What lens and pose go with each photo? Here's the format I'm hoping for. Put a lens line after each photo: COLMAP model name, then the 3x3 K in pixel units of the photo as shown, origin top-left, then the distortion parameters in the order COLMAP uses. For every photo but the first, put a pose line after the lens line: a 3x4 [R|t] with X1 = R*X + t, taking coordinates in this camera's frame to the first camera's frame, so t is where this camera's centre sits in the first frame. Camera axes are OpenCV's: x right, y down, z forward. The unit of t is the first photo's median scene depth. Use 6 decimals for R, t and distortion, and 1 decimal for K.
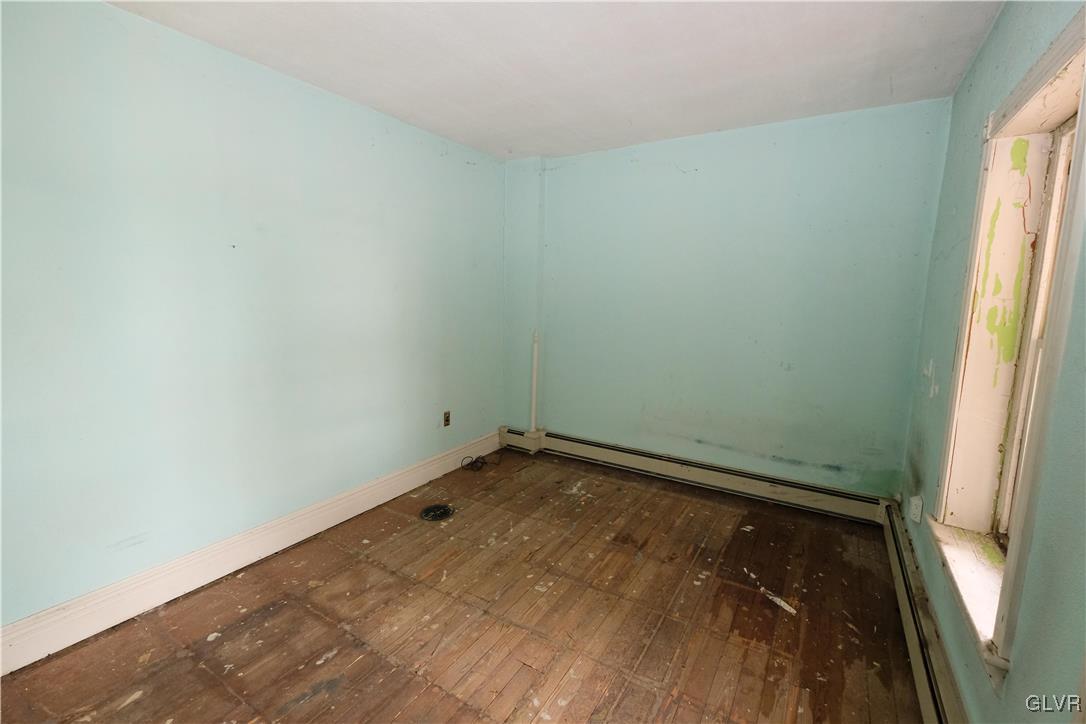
lens RADIAL K [[471.1, 0, 541.4], [0, 471.1, 361.5], [0, 0, 1]] dist [-0.001282, -0.000174]
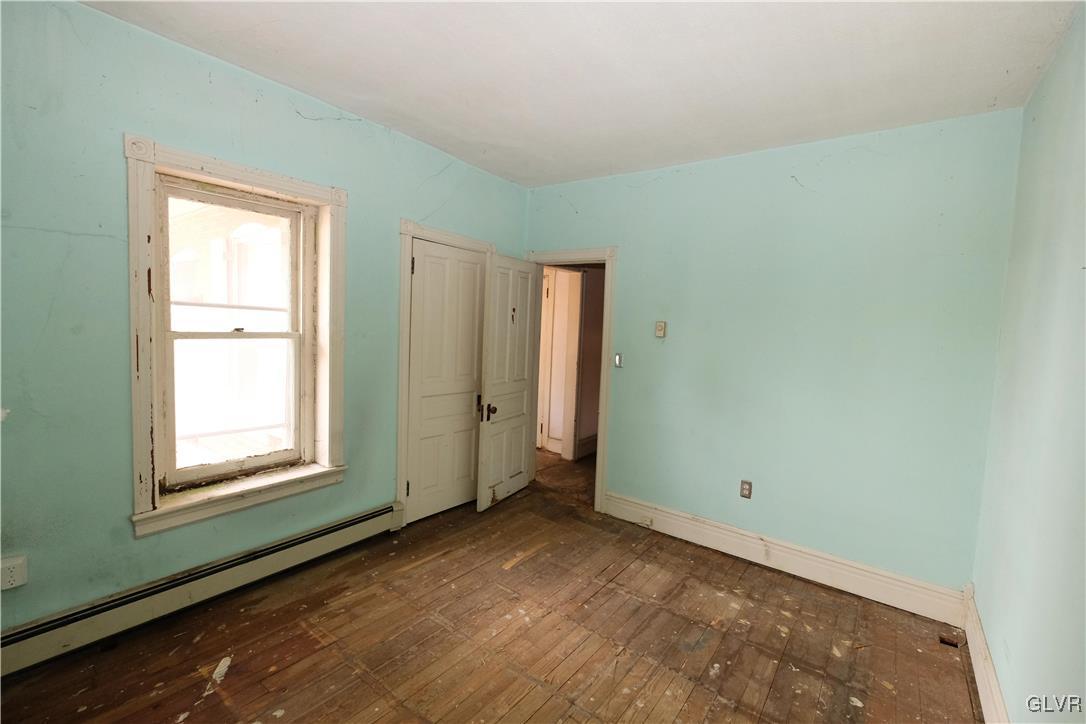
lens RADIAL K [[471.1, 0, 545.1], [0, 471.1, 362.6], [0, 0, 1]] dist [-0.001282, -0.000174]
pose [[-0.994046, -0.069854, 0.083622, -0.109909], [-0.049591, 0.973411, 0.223632, -0.271643], [-0.097020, 0.218154, -0.971080, 1.899011]]
